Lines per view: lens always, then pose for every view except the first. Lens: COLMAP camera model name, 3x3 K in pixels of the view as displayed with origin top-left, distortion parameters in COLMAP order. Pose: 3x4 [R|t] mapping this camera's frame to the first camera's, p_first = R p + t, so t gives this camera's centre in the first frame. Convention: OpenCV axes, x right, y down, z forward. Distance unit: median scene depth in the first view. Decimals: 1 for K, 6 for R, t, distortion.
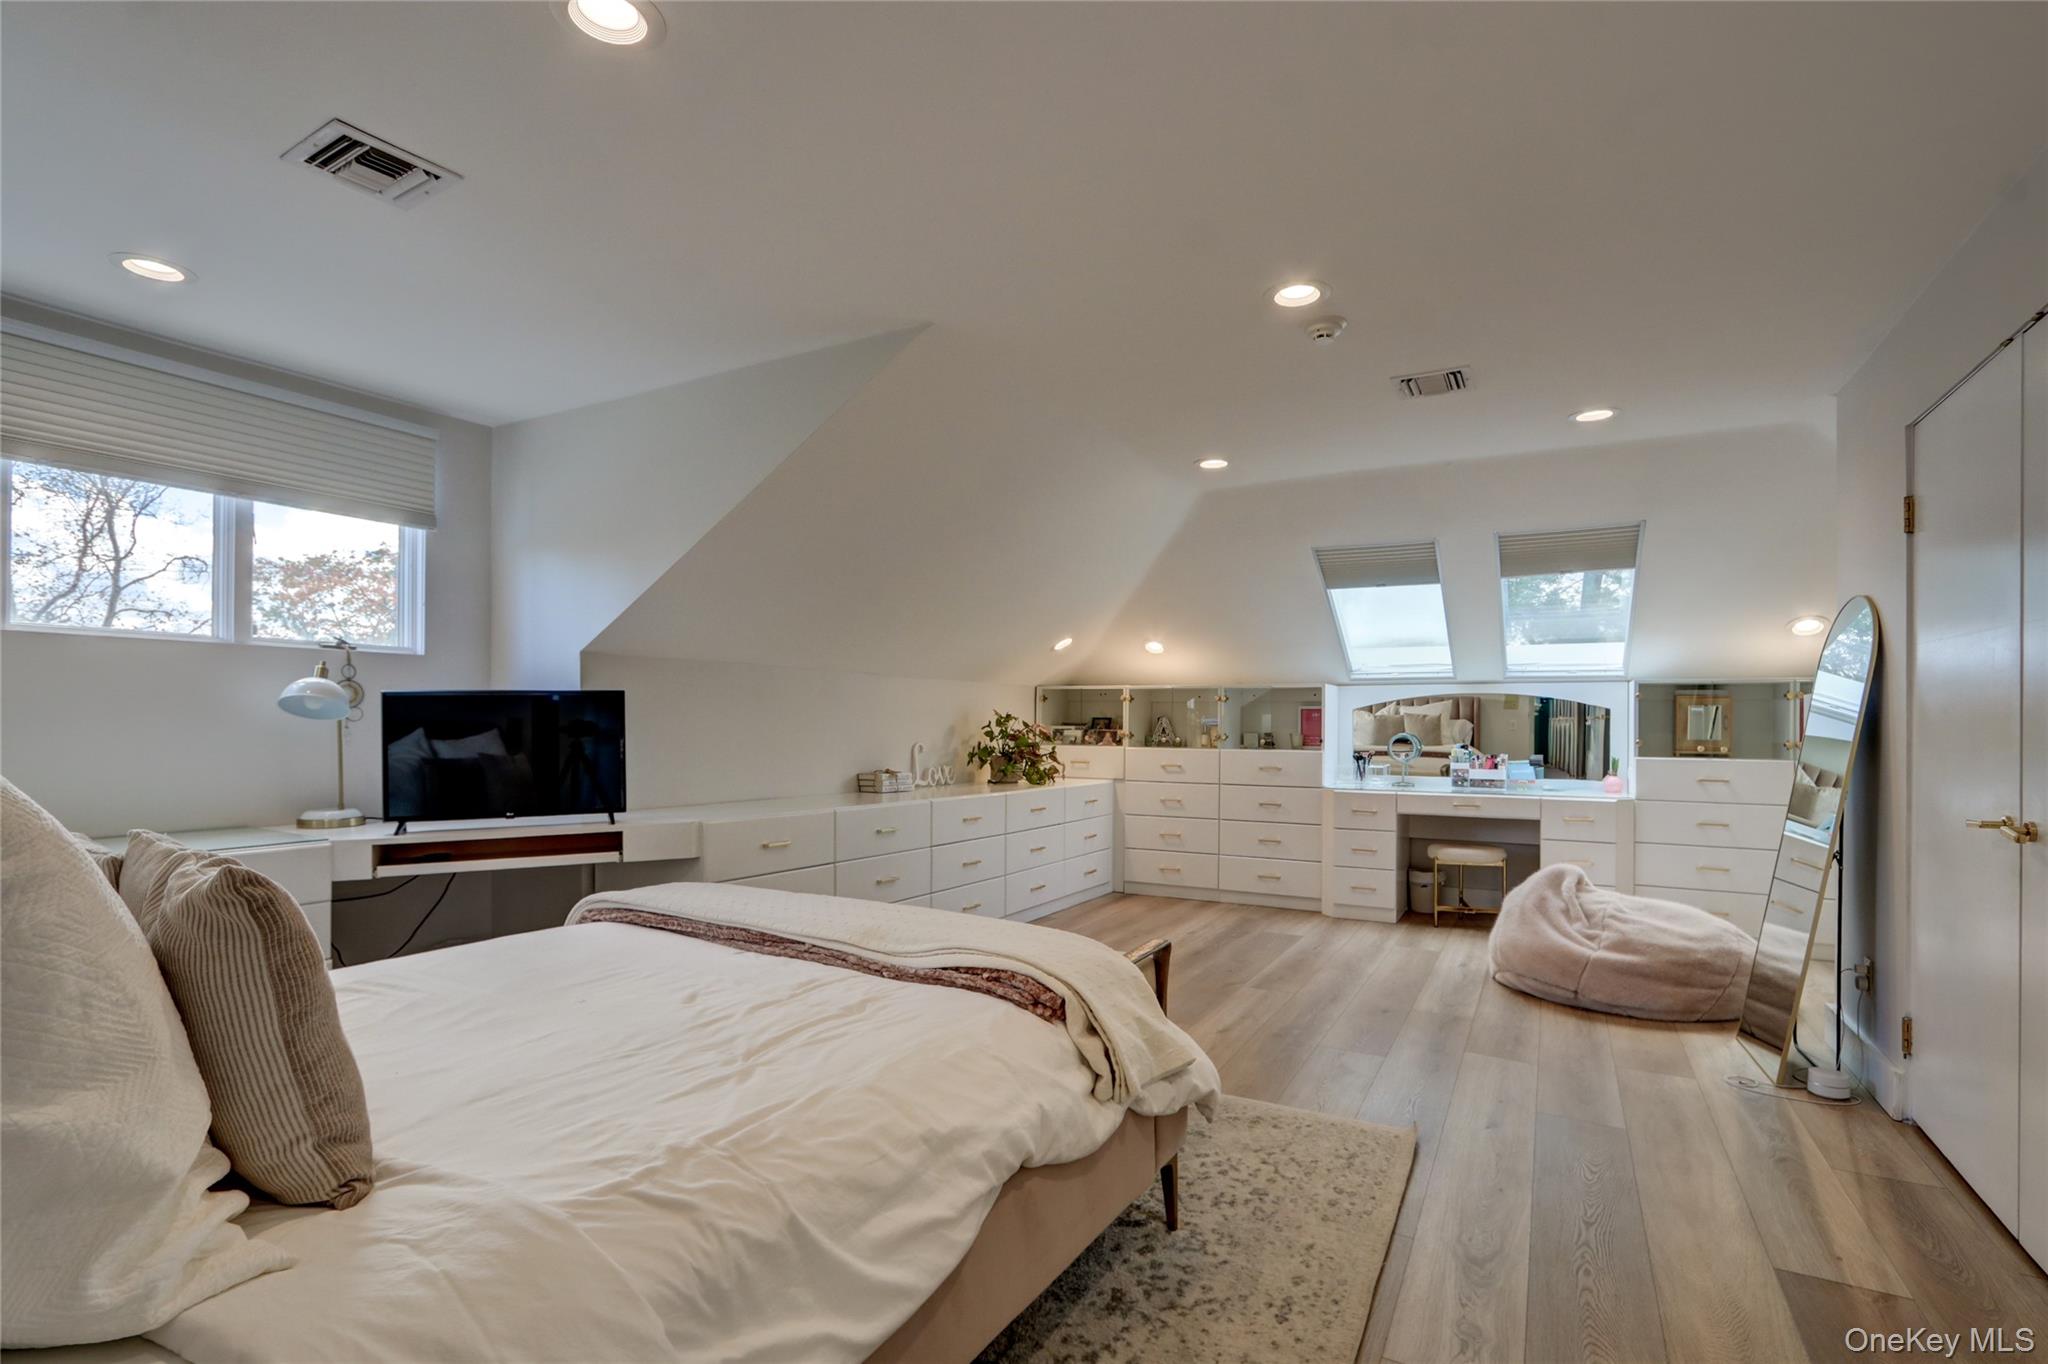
lens RADIAL K [[966.0, 0, 1019.2], [0, 966.0, 726.3], [0, 0, 1]] dist [-0.003144, -0.000553]
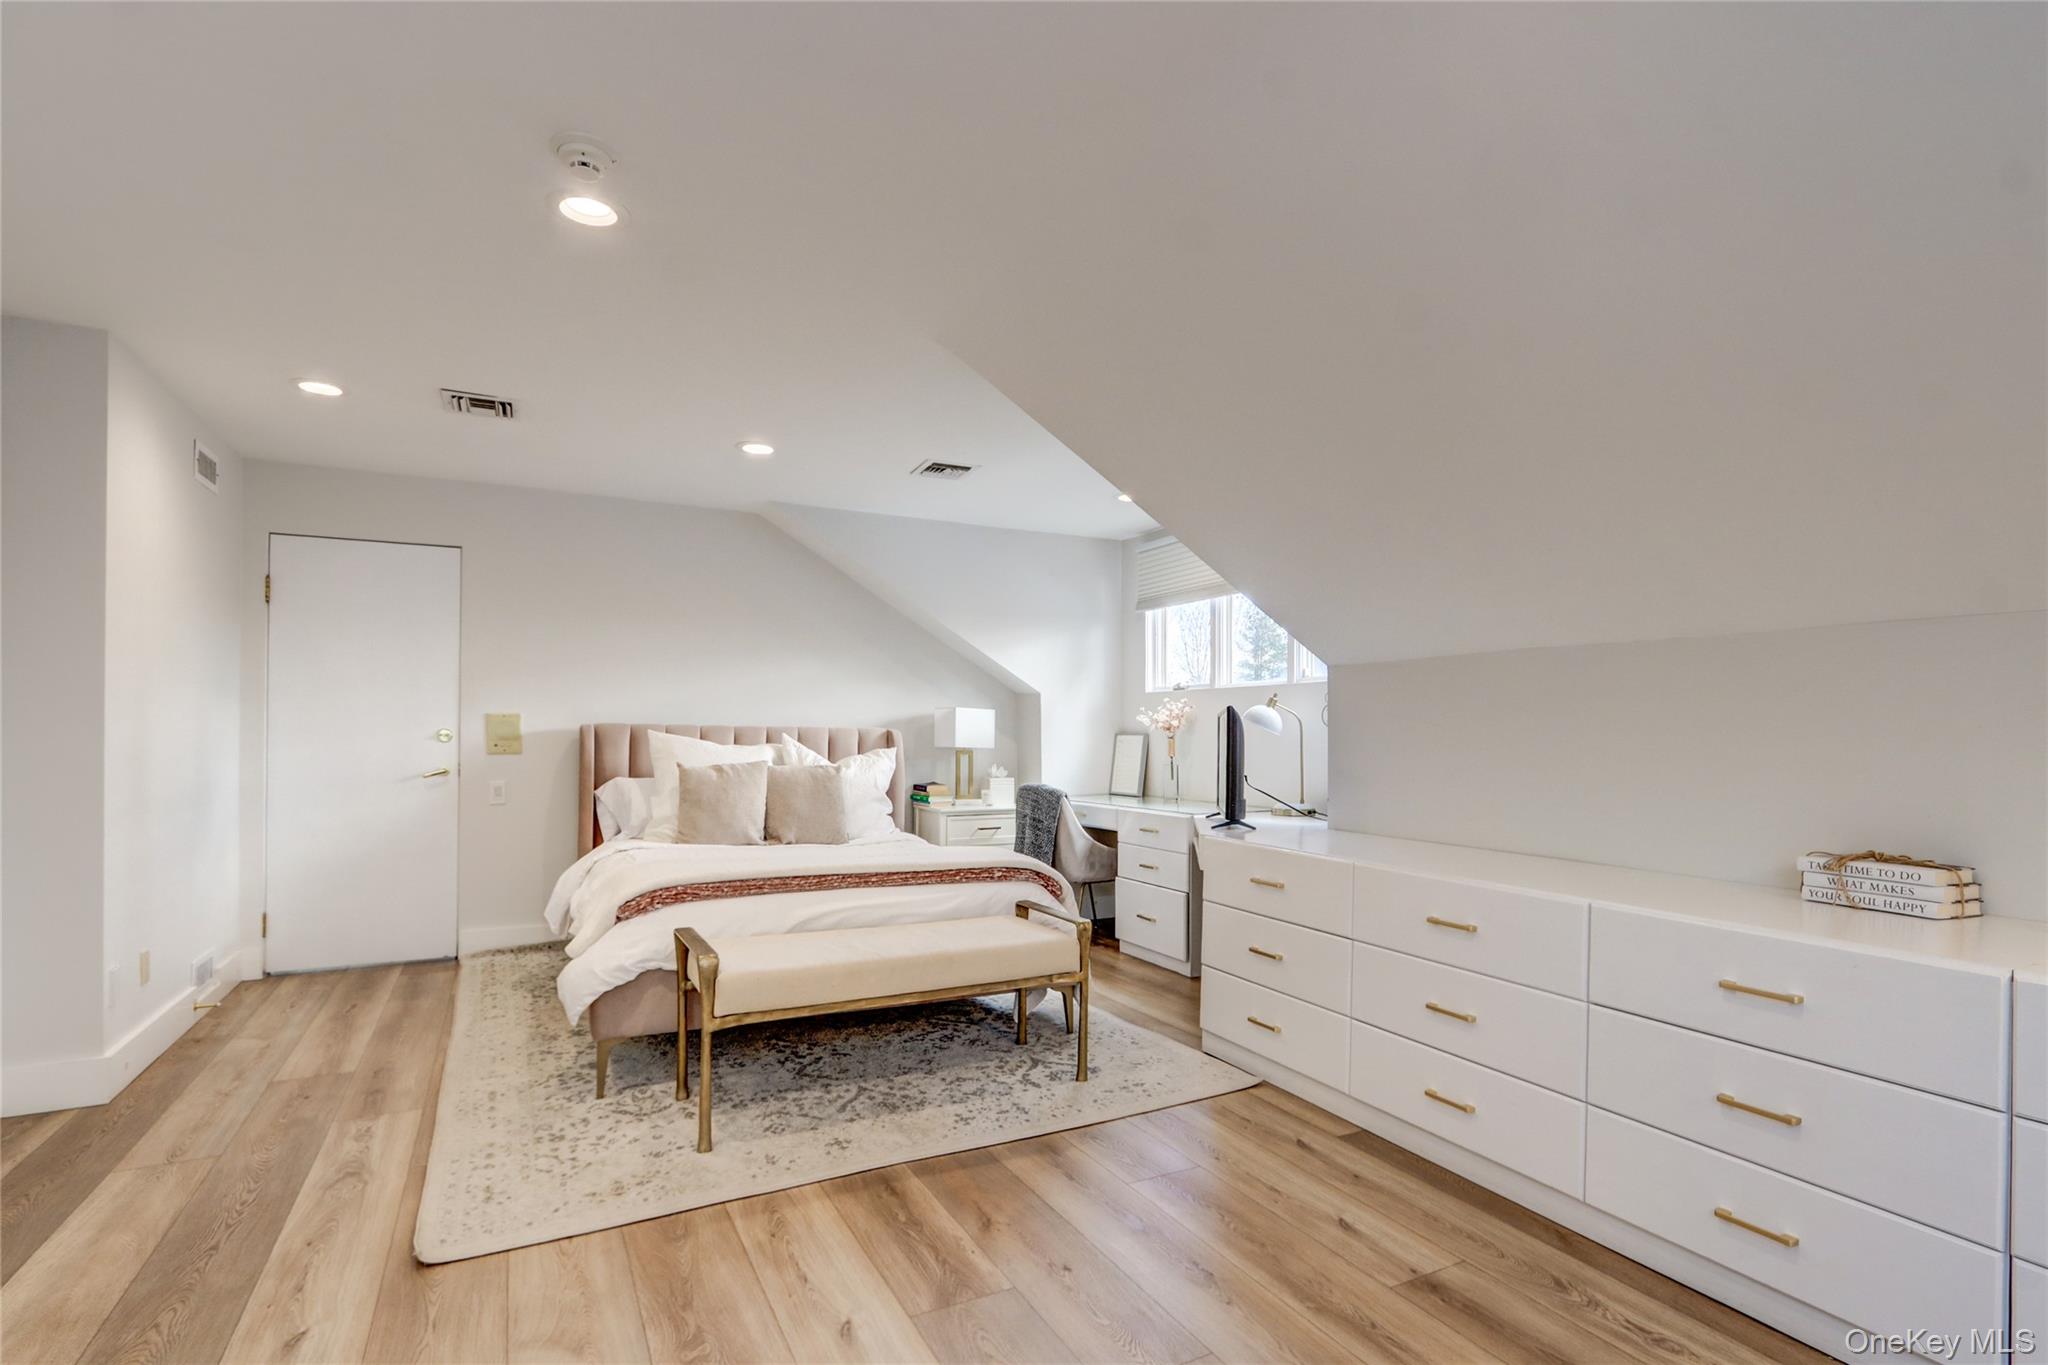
lens RADIAL K [[966.0, 0, 1019.2], [0, 966.0, 726.8], [0, 0, 1]] dist [-0.003144, -0.000553]
pose [[-0.549415, -0.013106, -0.835447, 0.890458], [-0.017954, 0.999831, -0.003877, -0.010898], [0.835357, 0.012870, -0.549558, 2.033912]]
